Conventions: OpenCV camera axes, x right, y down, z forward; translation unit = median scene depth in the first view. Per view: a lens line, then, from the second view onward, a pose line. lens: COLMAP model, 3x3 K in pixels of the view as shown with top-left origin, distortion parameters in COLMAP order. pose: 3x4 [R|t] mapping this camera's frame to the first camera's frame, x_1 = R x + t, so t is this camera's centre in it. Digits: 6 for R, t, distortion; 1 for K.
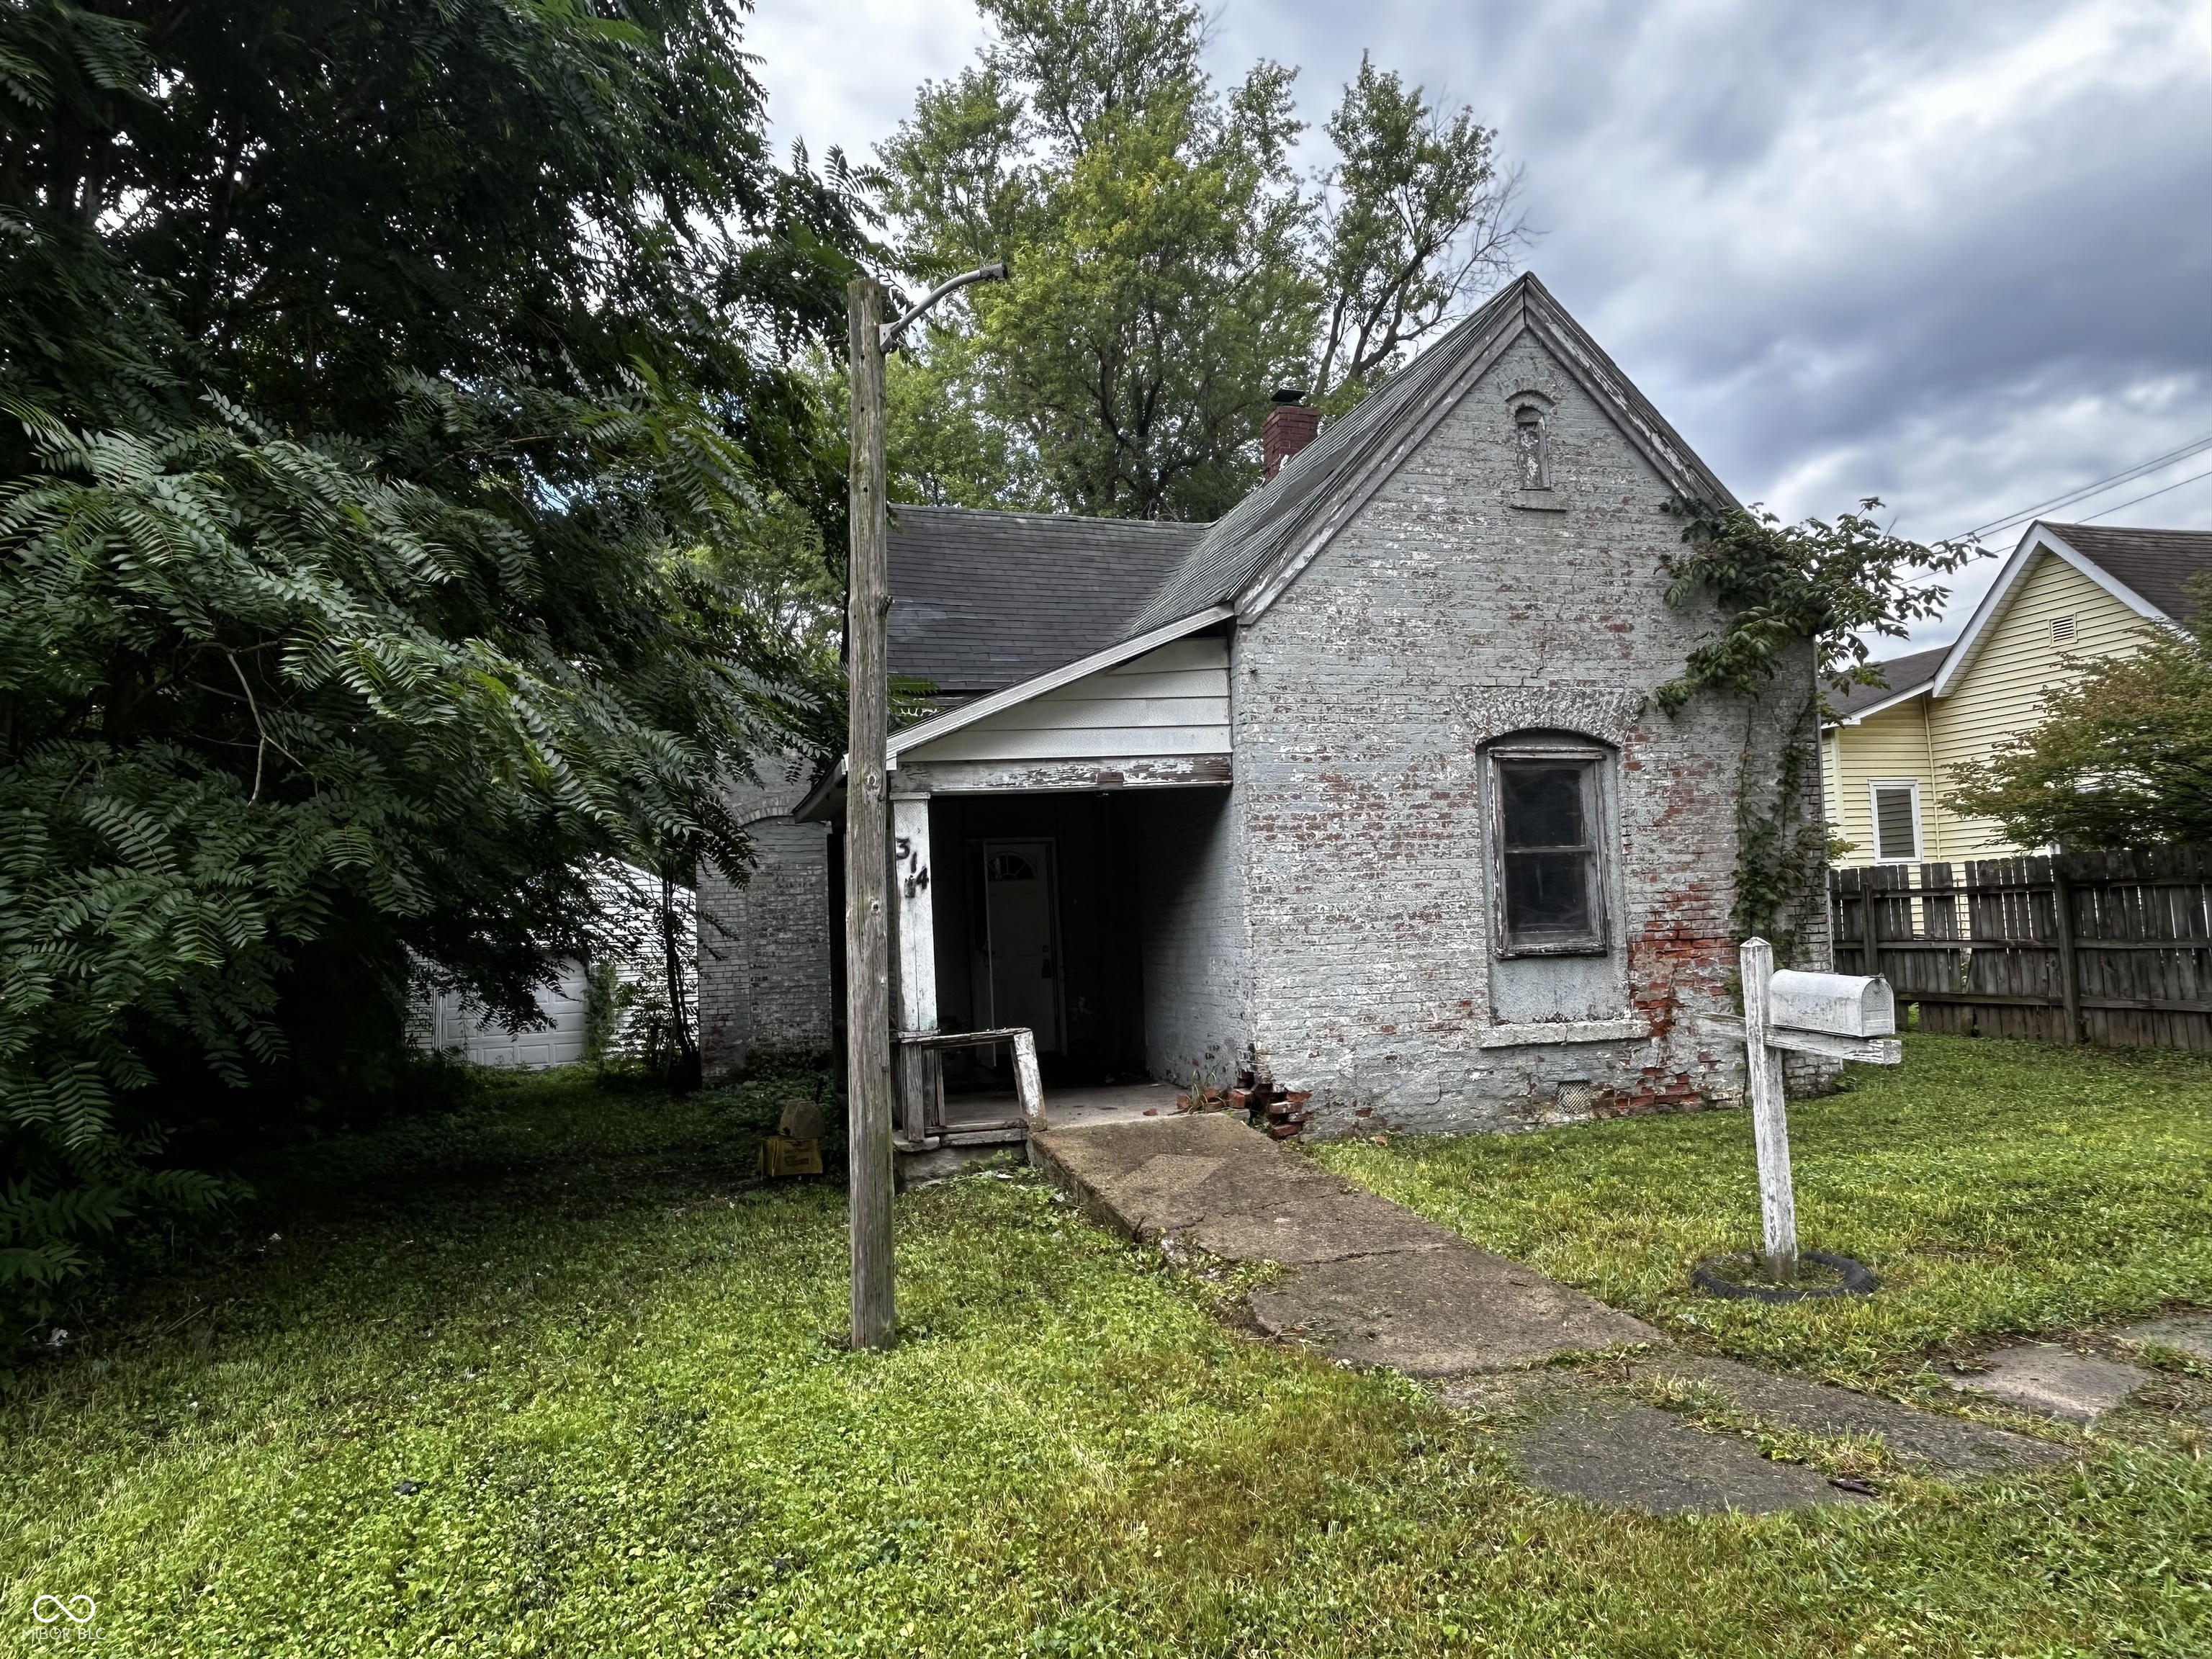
lens RADIAL K [[1429.7, 0, 1106.0], [0, 1429.7, 829.5], [0, 0, 1]] dist [0.029766, -0.046601]
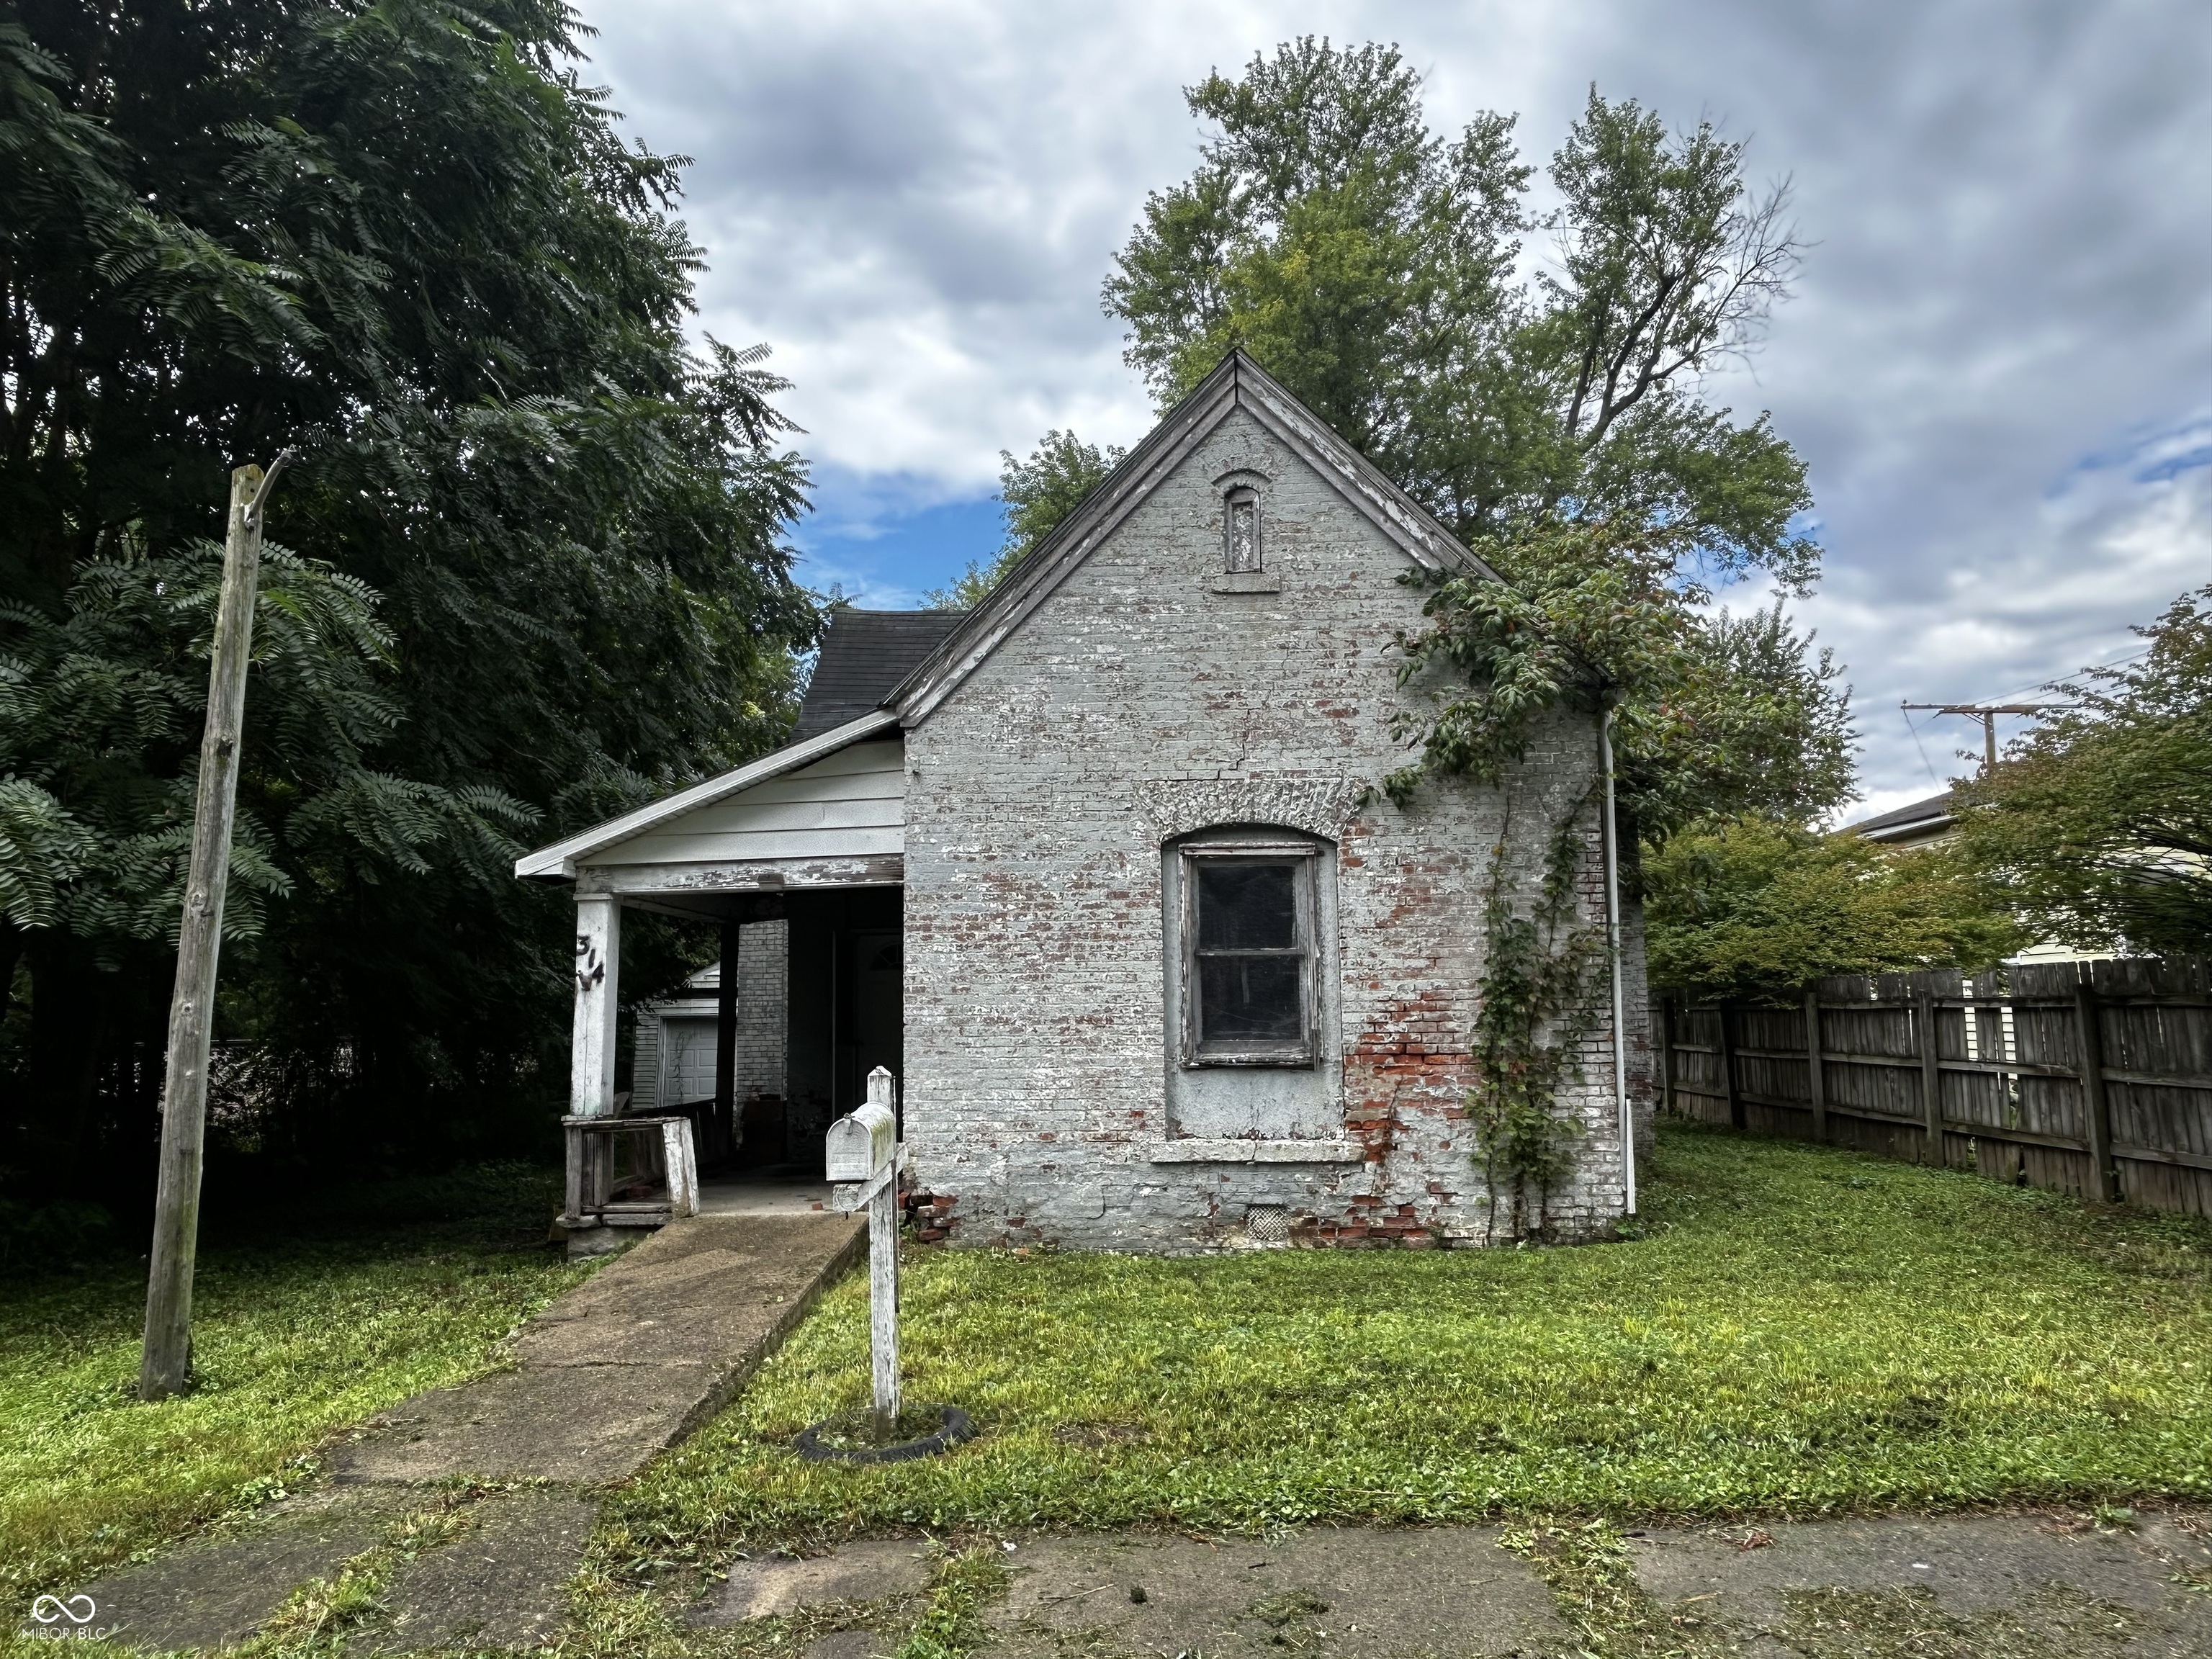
lens RADIAL K [[1429.7, 0, 1106.0], [0, 1429.7, 829.5], [0, 0, 1]] dist [0.029766, -0.046601]
pose [[0.946744, -0.012462, -0.321745, 0.521771], [-0.002975, 0.998869, -0.047445, -0.021456], [0.321972, 0.045875, 0.945637, 0.082520]]
